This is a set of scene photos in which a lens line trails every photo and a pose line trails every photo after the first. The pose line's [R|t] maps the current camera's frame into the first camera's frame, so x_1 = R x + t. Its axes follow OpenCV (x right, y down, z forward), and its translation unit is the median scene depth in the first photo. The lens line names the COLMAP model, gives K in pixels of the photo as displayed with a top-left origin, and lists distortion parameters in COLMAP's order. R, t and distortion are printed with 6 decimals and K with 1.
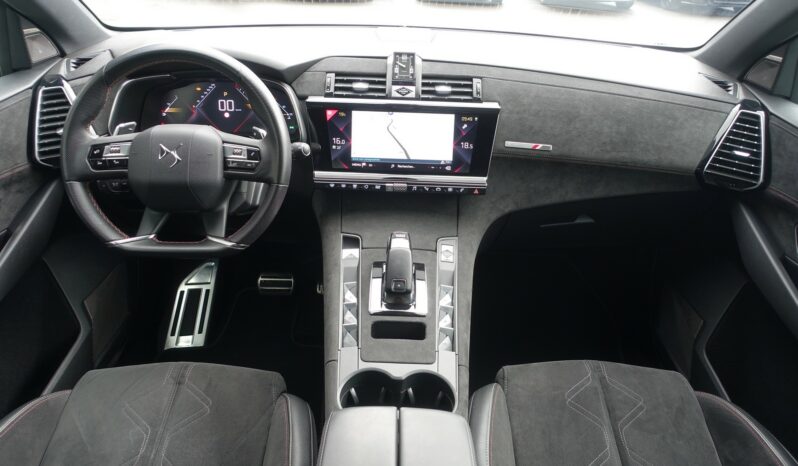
lens RADIAL K [[544.7, 0, 405.9], [0, 544.7, 228.6], [0, 0, 1]] dist [-0.015038, 0.002107]
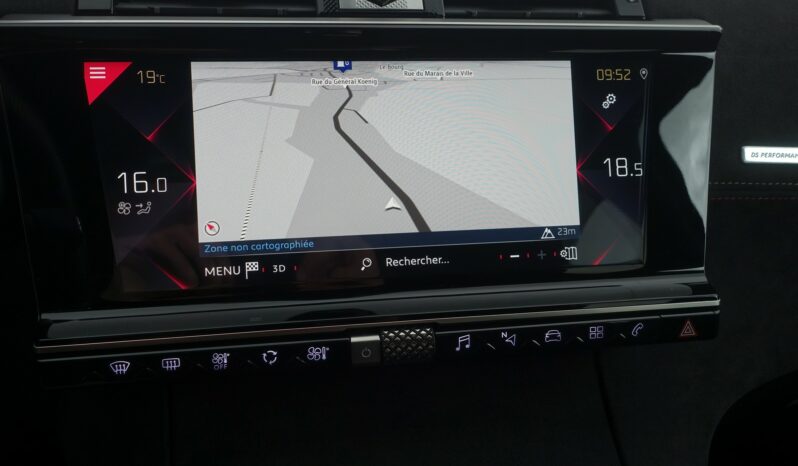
lens RADIAL K [[694.0, 0, 400.7], [0, 694.0, 232.8], [0, 0, 1]] dist [0.008815, 0.009012]
pose [[0.983023, -0.081374, 0.164452, -0.061897], [0.110631, 0.977896, -0.177426, -0.069683], [-0.146379, 0.192607, 0.970297, 0.681065]]
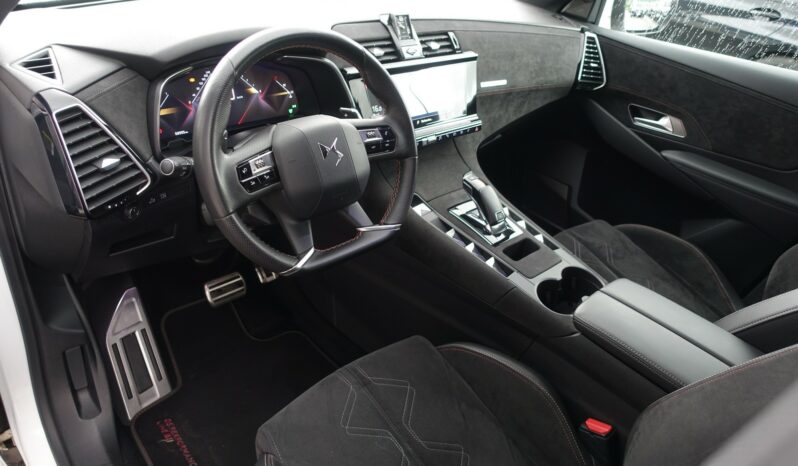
lens RADIAL K [[544.7, 0, 399.1], [0, 544.7, 229.2], [0, 0, 1]] dist [-0.015038, 0.002107]
pose [[0.739960, -0.318036, 0.592716, -0.767455], [0.255179, 0.948020, 0.190112, -0.130049], [-0.622369, 0.010573, 0.782653, 0.181175]]
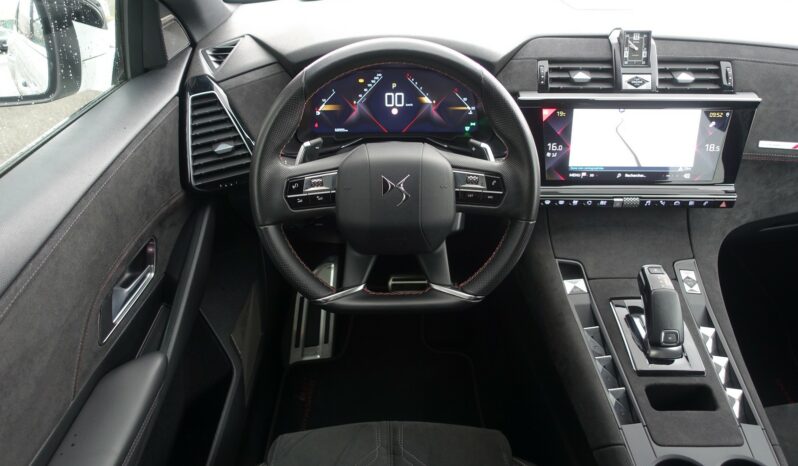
lens RADIAL K [[544.7, 0, 400.2], [0, 544.7, 230.4], [0, 0, 1]] dist [-0.015038, 0.002107]
pose [[0.999474, -0.028393, -0.015658, -0.343947], [0.030032, 0.992683, 0.116958, -0.139493], [0.012222, -0.117366, 0.993013, 0.182208]]
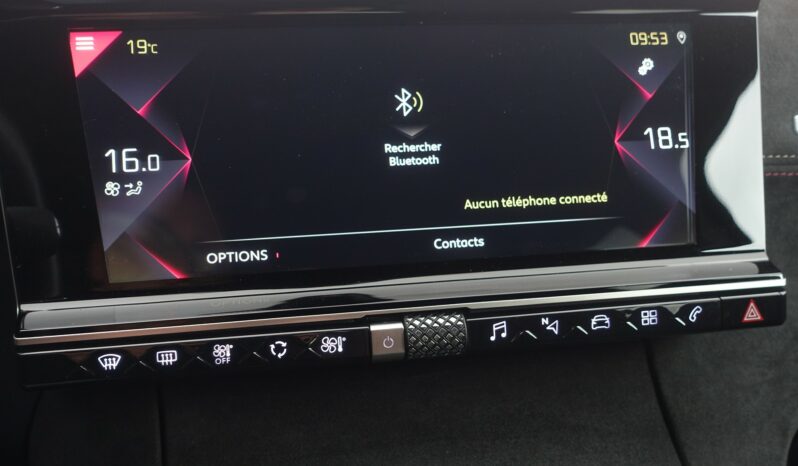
lens RADIAL K [[822.7, 0, 399.5], [0, 822.7, 233.8], [0, 0, 1]] dist [-0.023045, 0.000000]
pose [[0.979945, -0.095541, 0.174870, -0.078236], [0.142607, 0.949185, -0.280556, -0.023388], [-0.139179, 0.299867, 0.943774, 0.678980]]
